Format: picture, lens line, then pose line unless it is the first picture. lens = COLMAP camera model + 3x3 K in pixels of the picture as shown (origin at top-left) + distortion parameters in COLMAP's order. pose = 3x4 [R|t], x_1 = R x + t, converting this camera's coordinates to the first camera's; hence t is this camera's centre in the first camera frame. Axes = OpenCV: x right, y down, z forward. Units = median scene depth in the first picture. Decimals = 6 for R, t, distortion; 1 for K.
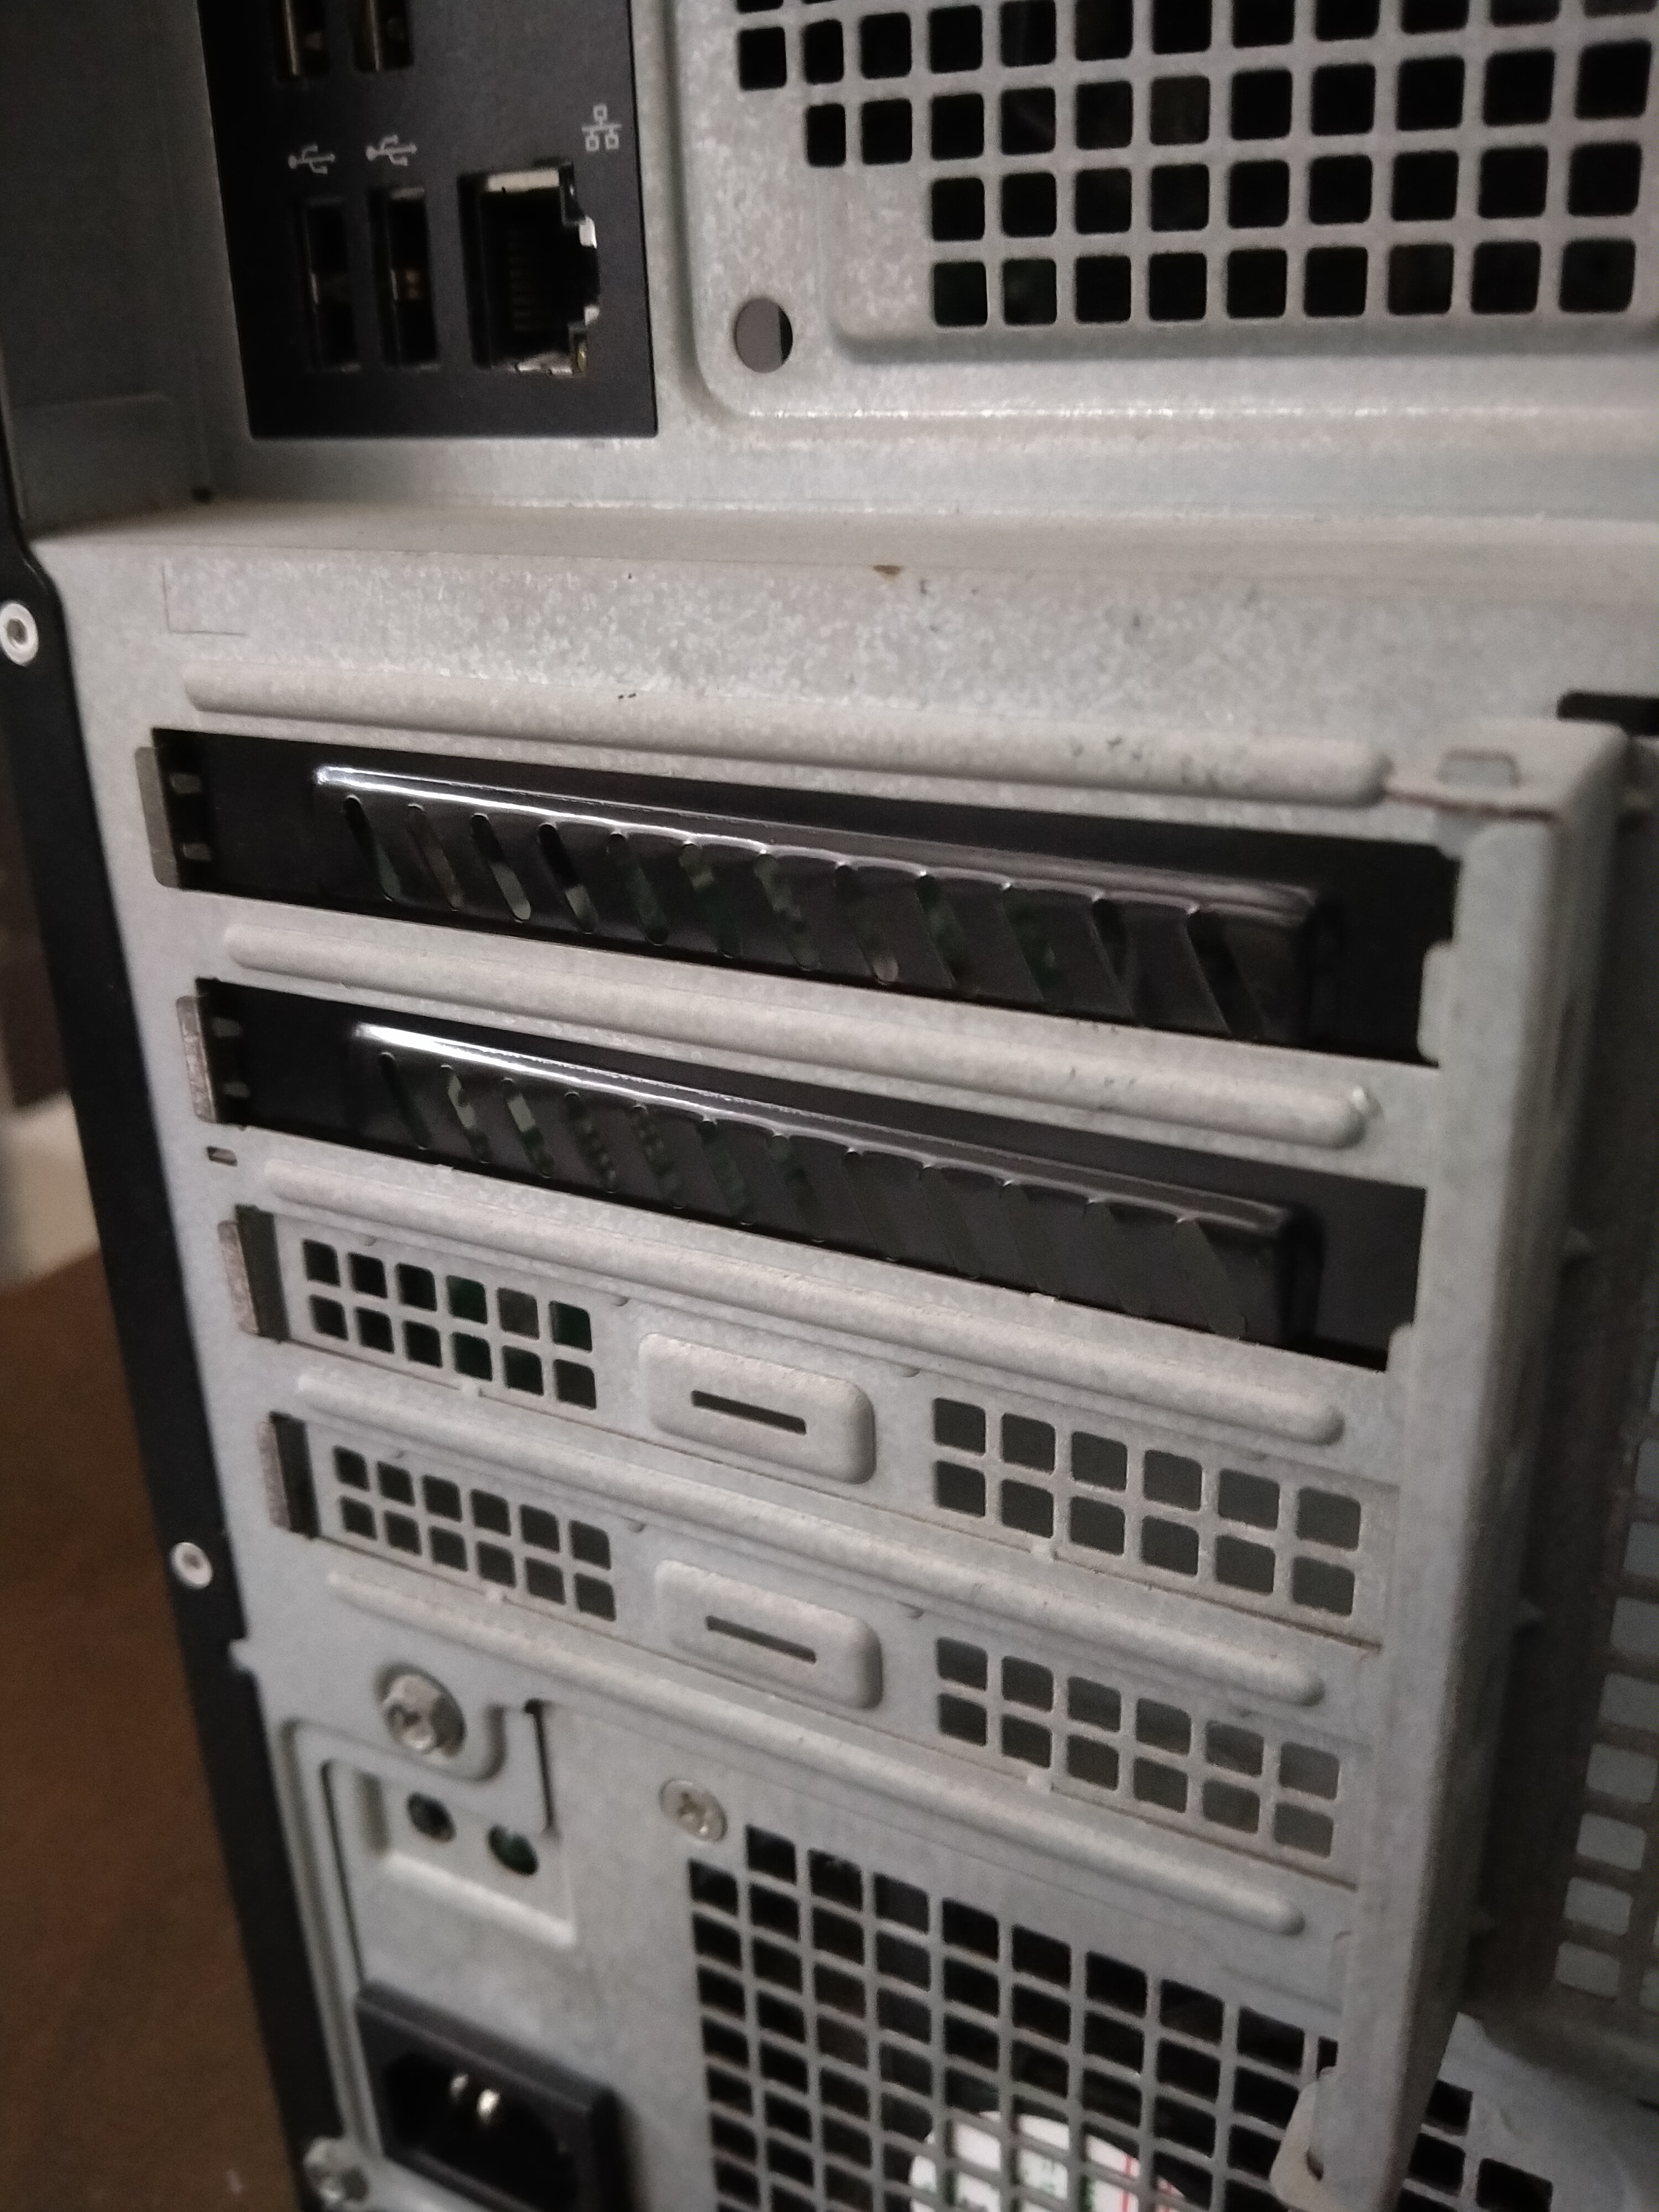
lens RADIAL K [[1900.4, 0, 819.6], [0, 1900.4, 1109.7], [0, 0, 1]] dist [0.015676, -0.086236]
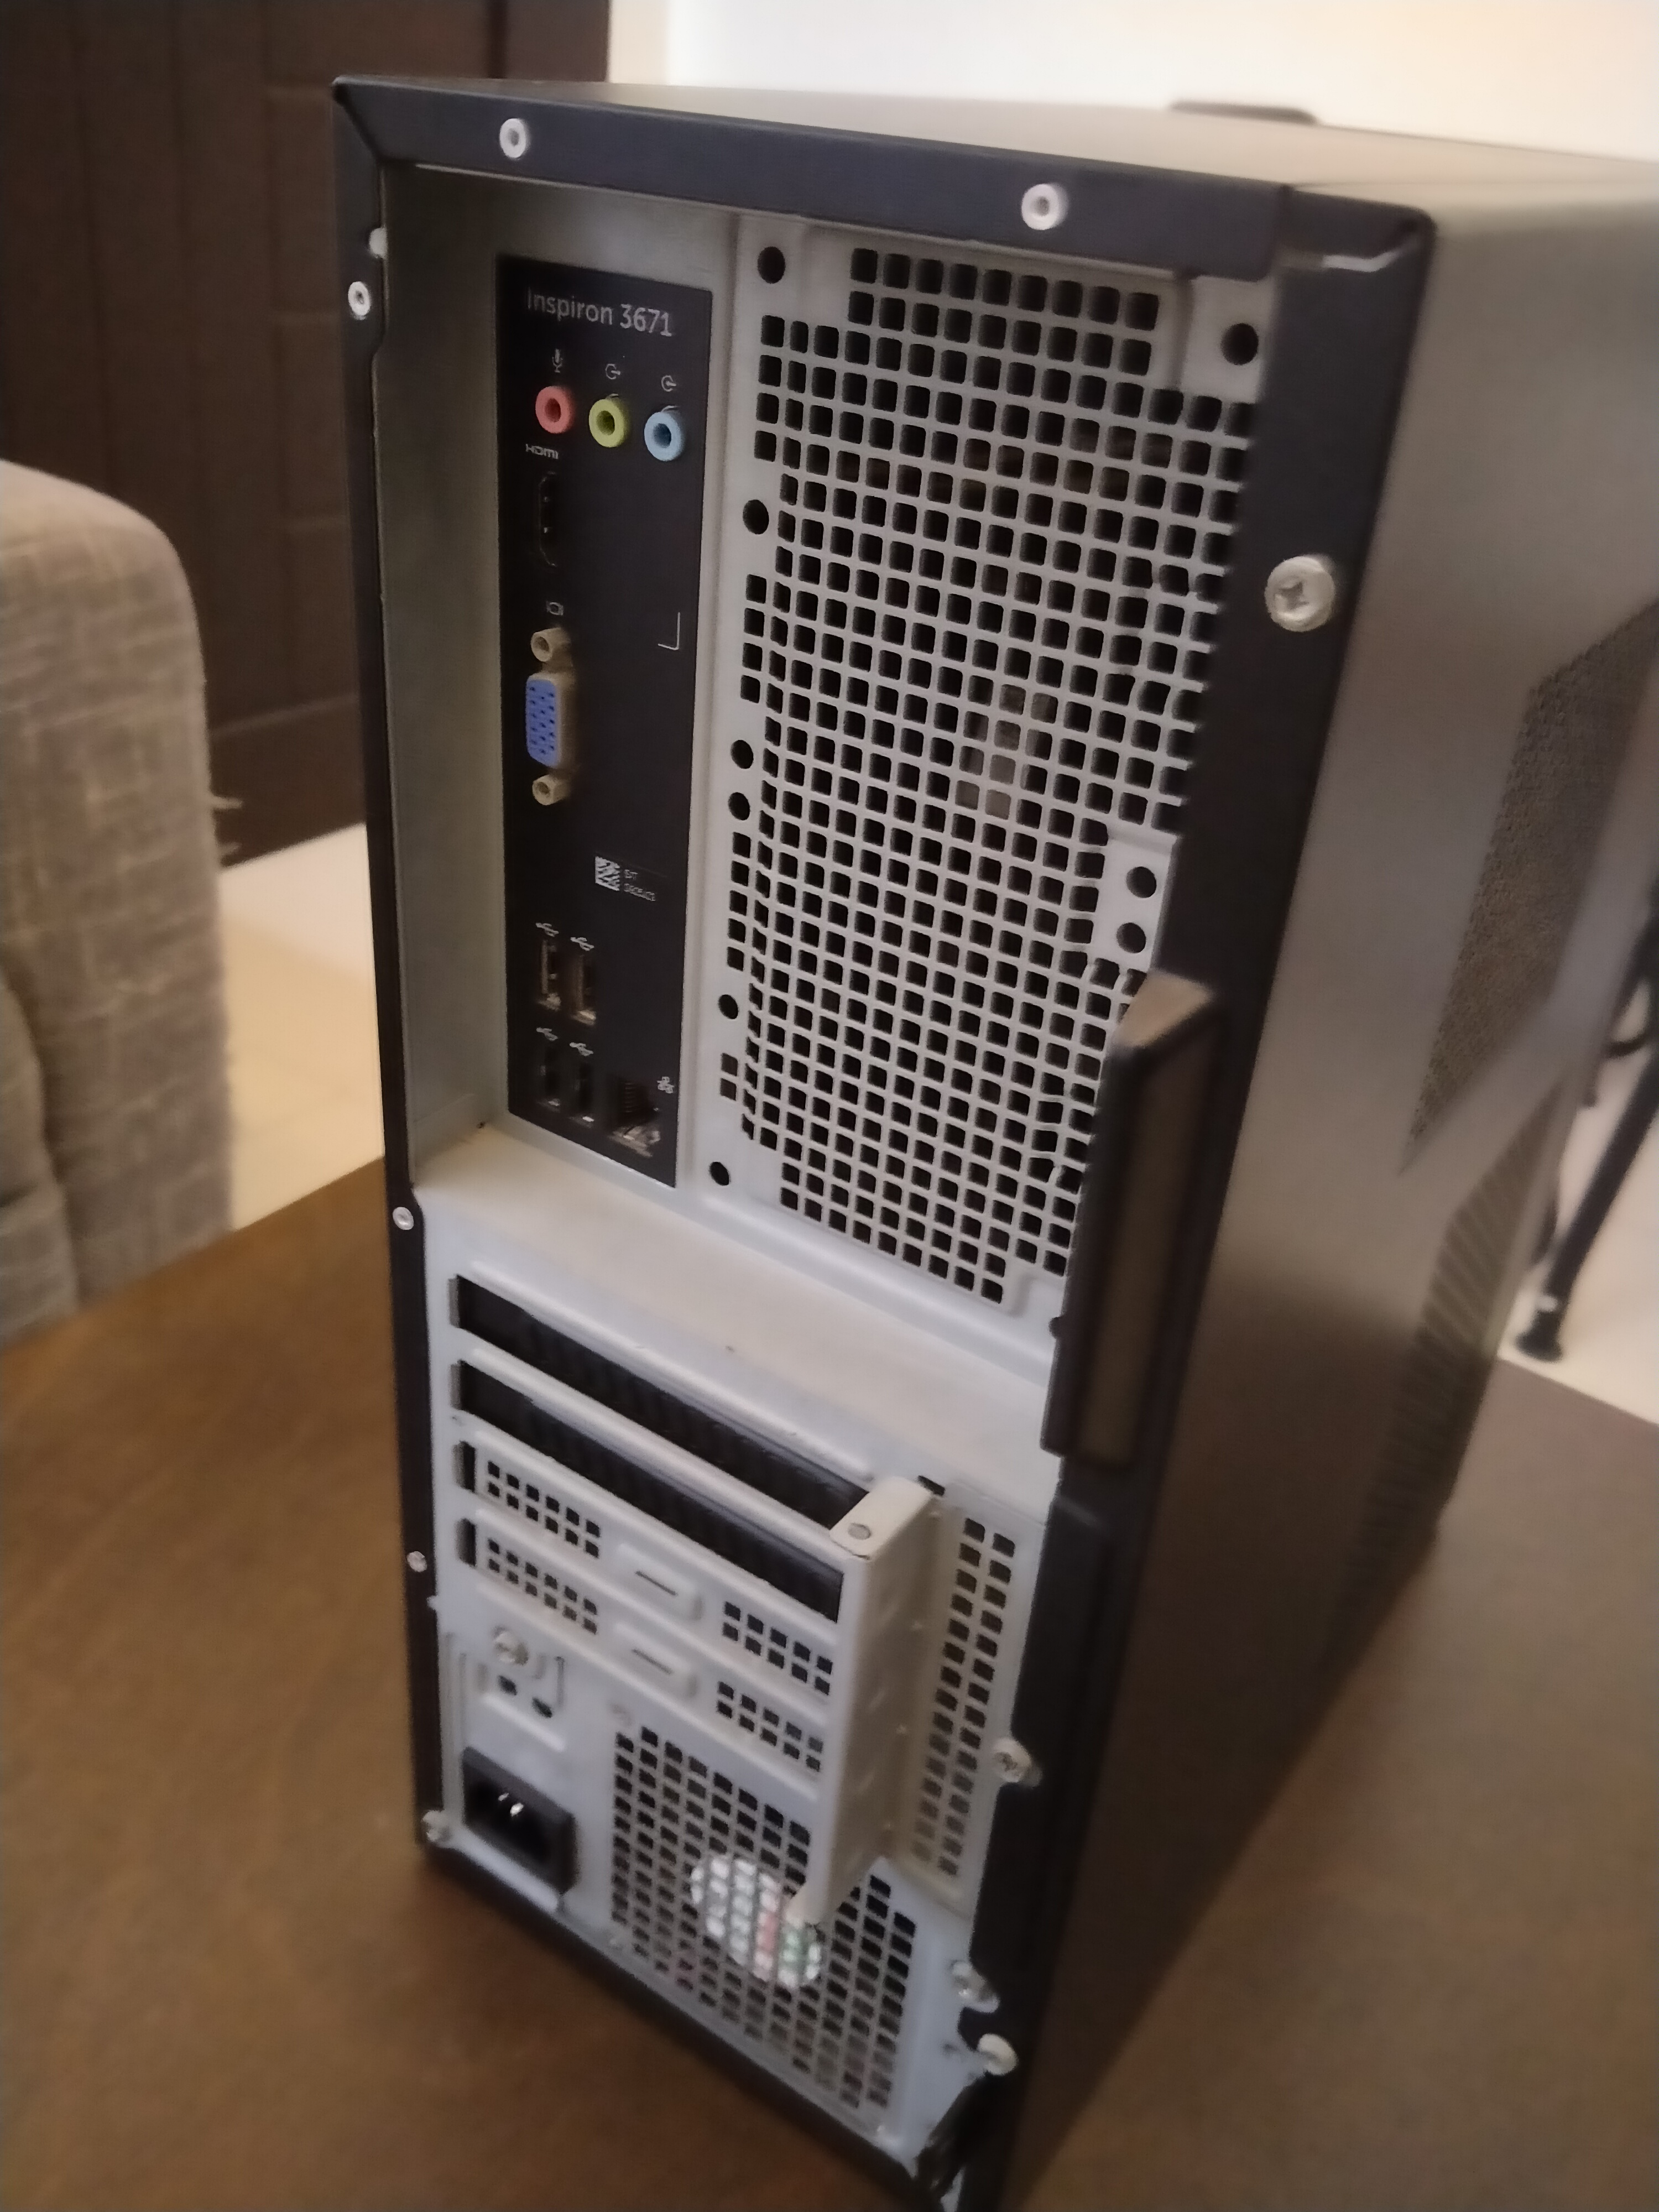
lens RADIAL K [[1900.4, 0, 841.6], [0, 1900.4, 1097.8], [0, 0, 1]] dist [0.015676, -0.086236]
pose [[0.987539, 0.153581, -0.034351, 0.168537], [-0.147521, 0.979405, 0.137850, -0.744507], [0.054815, -0.131065, 0.989857, -1.216282]]
